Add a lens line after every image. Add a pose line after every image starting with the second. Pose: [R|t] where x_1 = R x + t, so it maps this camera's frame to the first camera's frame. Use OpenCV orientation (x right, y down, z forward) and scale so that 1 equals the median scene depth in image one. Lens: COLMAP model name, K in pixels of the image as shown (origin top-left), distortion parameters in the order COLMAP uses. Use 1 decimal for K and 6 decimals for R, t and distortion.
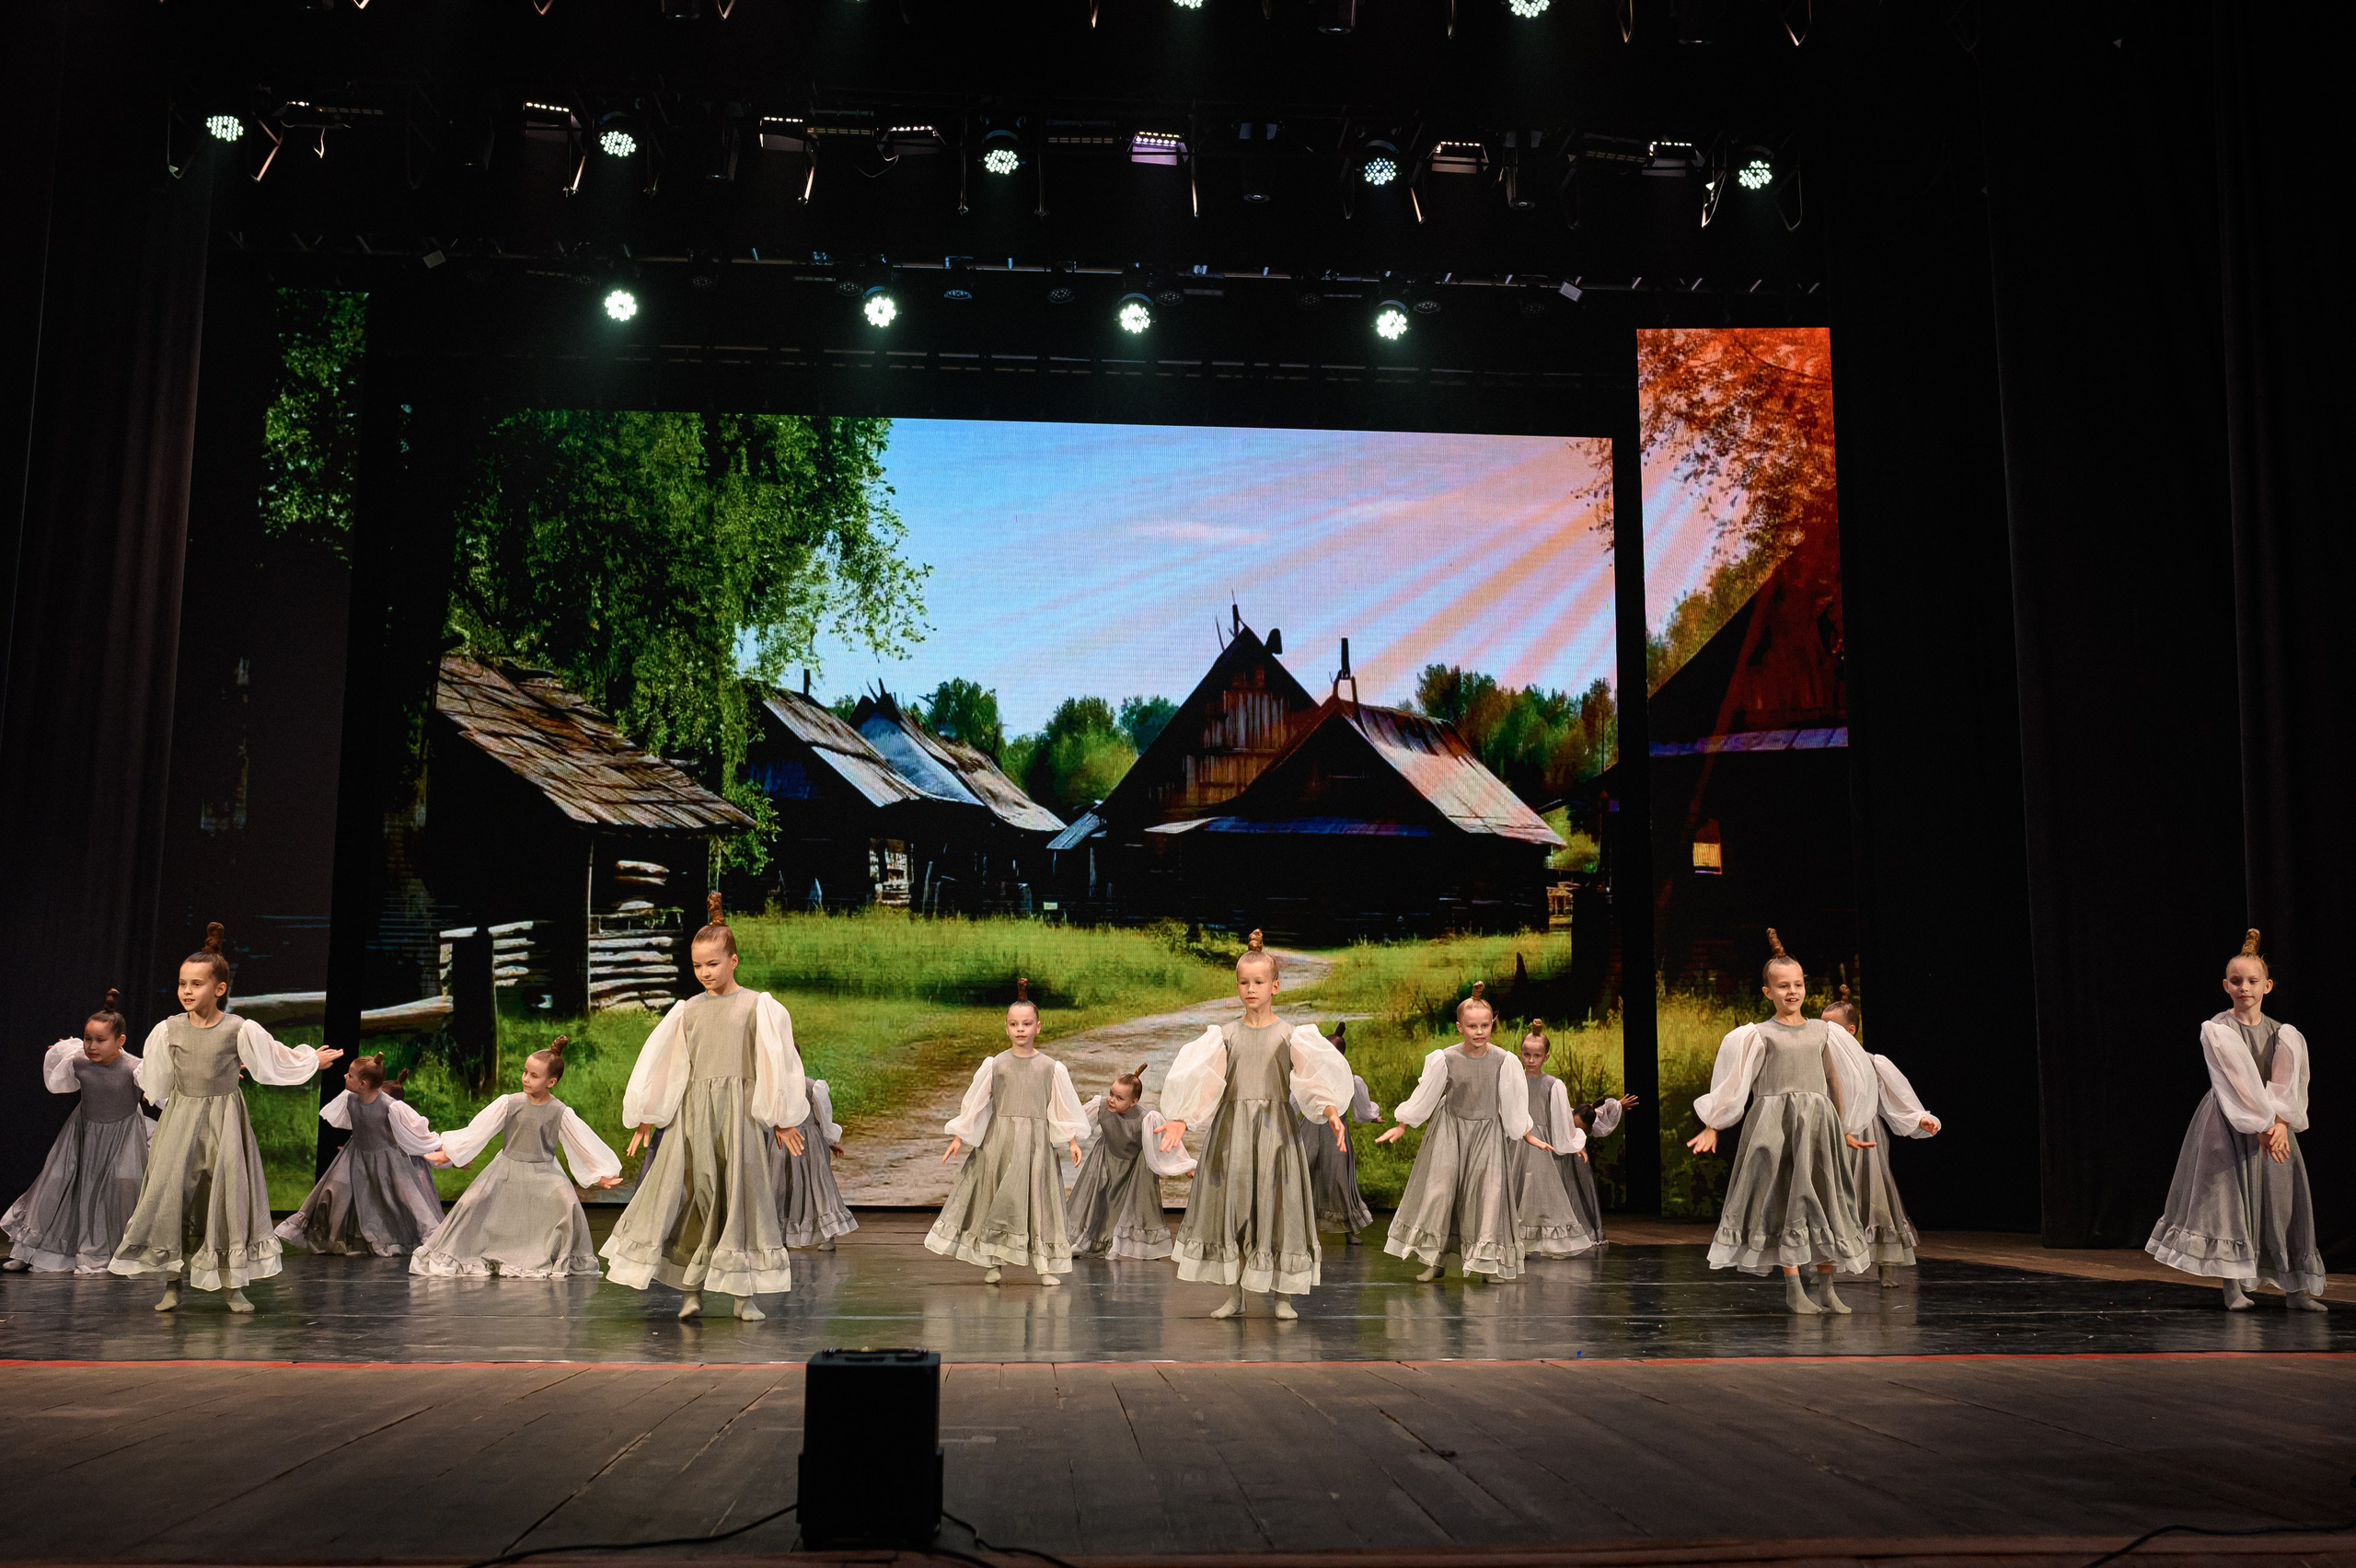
lens RADIAL K [[2398.0, 0, 1215.4], [0, 2398.0, 750.4], [0, 0, 1]] dist [-0.070095, 0.132249]
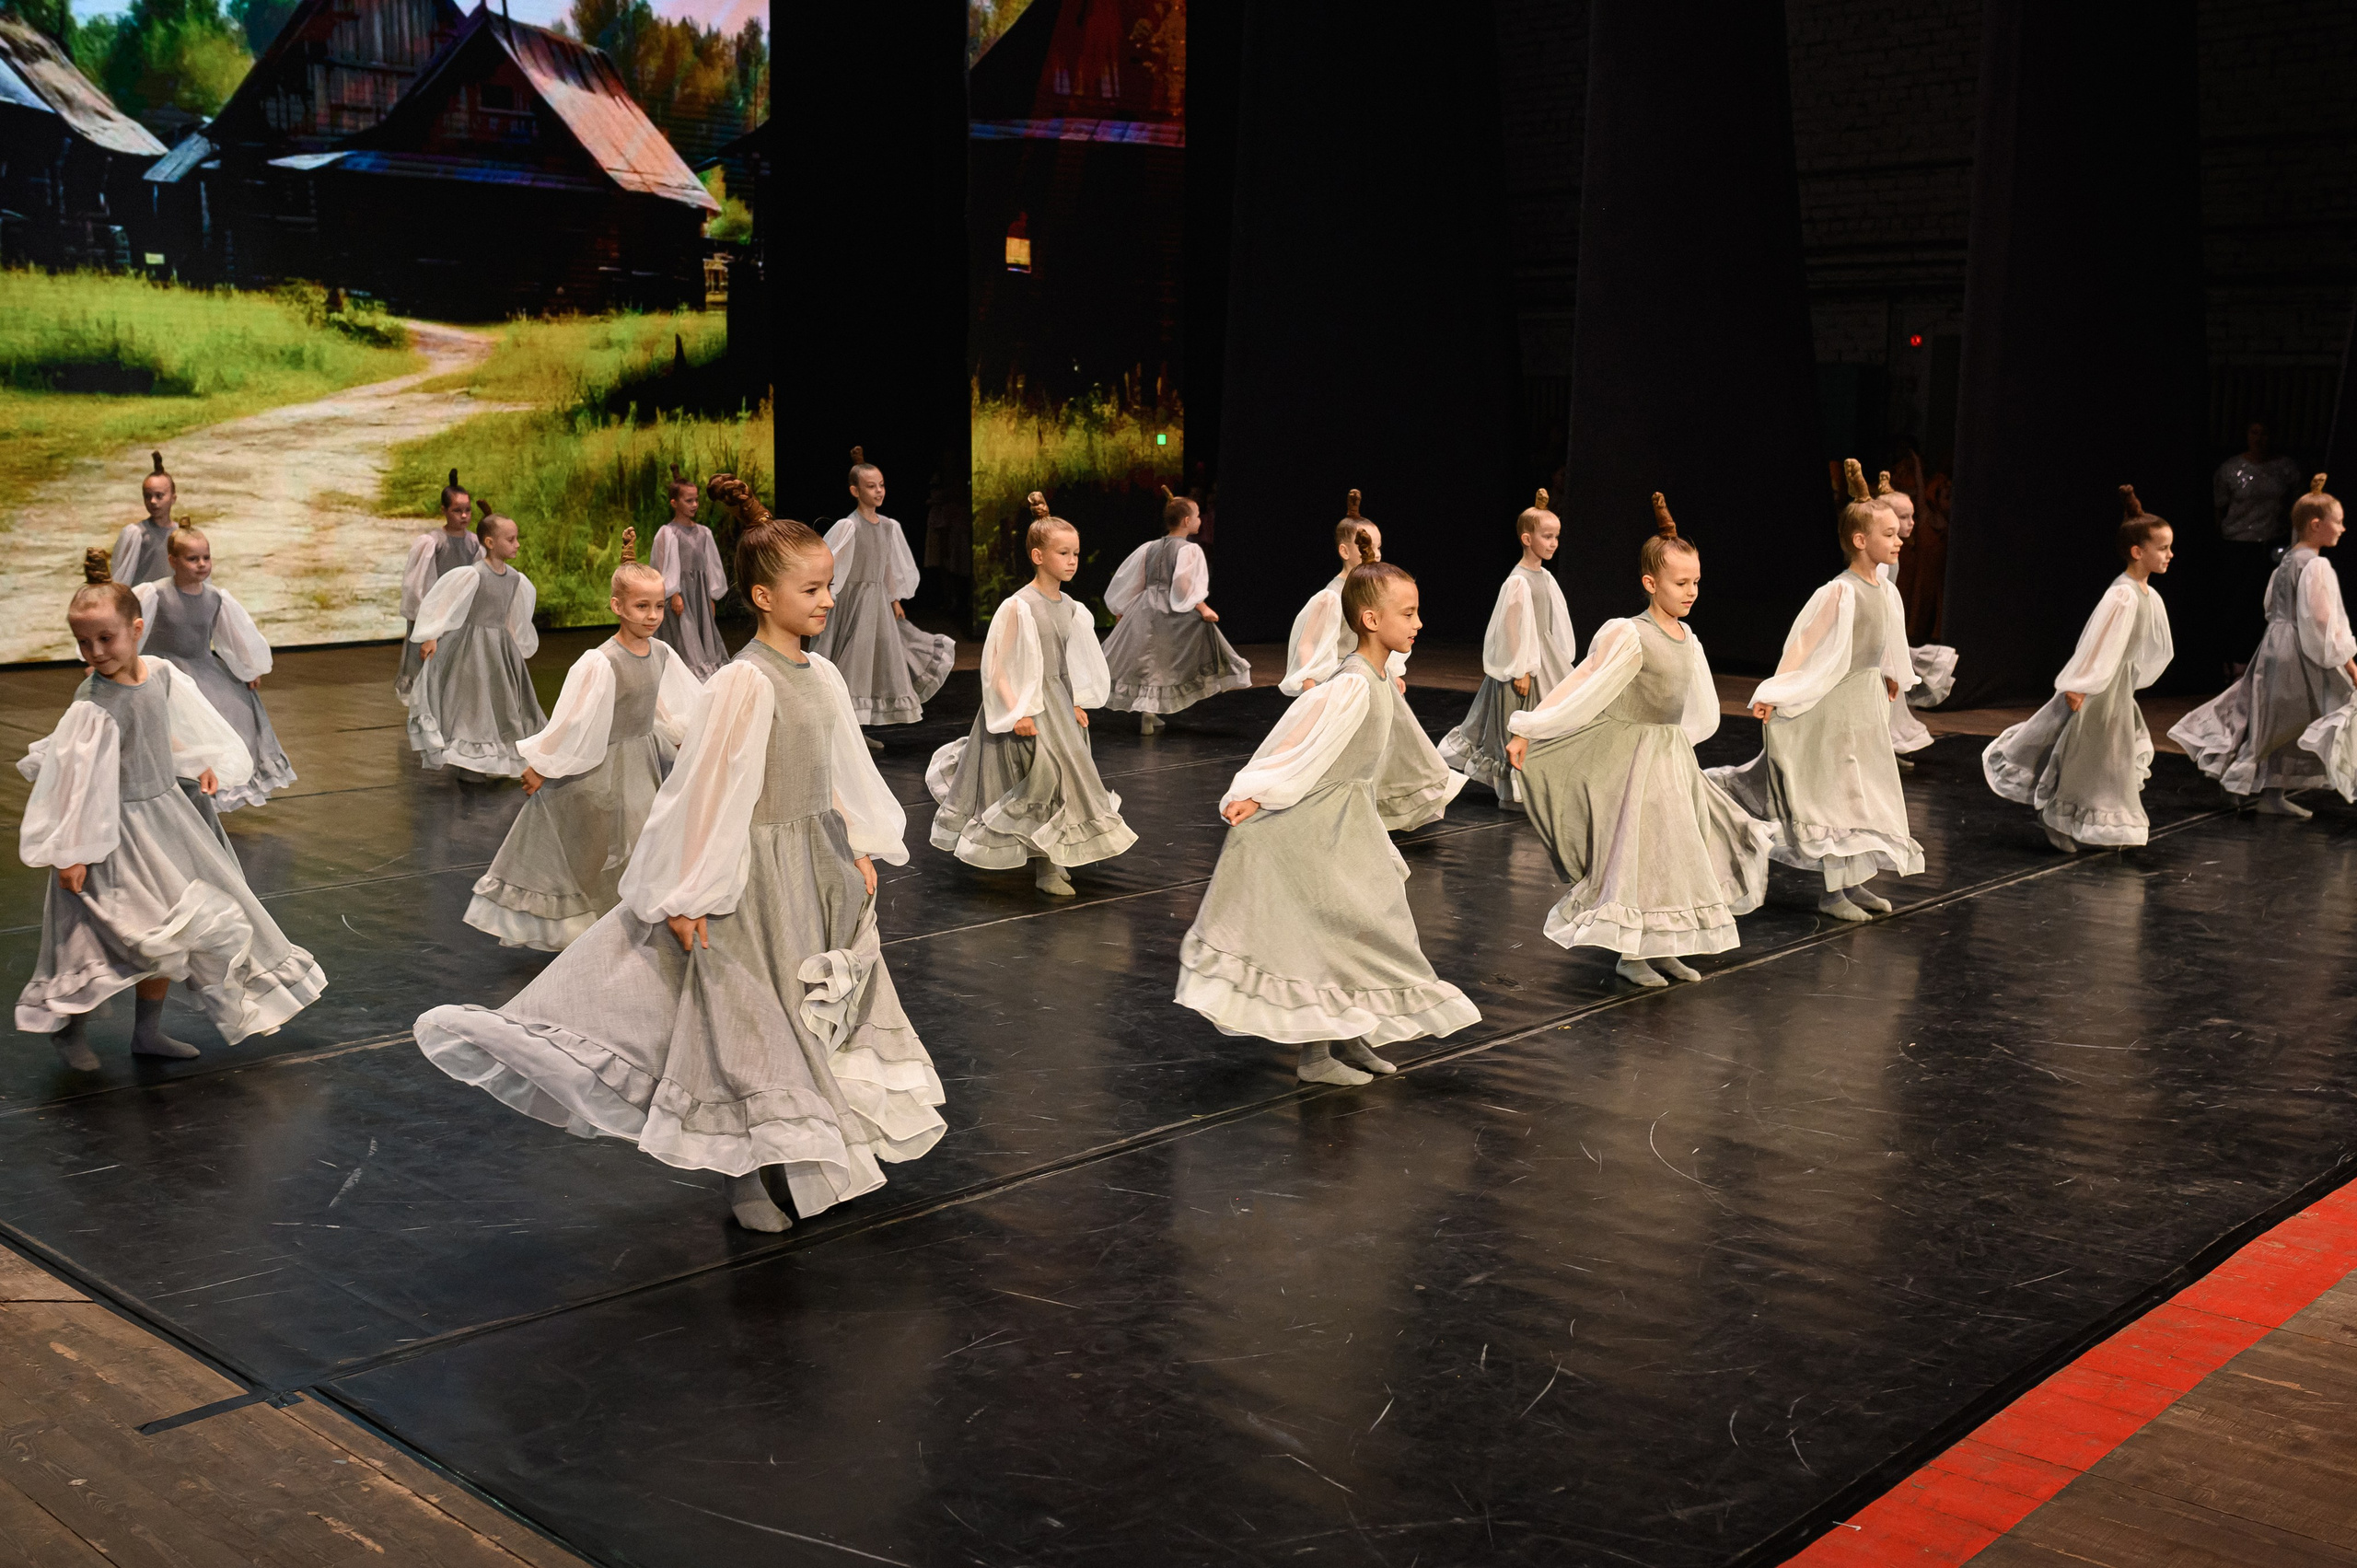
lens RADIAL K [[2389.4, 0, 1145.0], [0, 2389.4, 814.2], [0, 0, 1]] dist [-0.057476, 0.089440]
pose [[0.745344, -0.107241, 0.657998, -0.344211], [-0.108489, 0.954311, 0.278424, -0.009482], [-0.657794, -0.278907, 0.699656, 0.225477]]
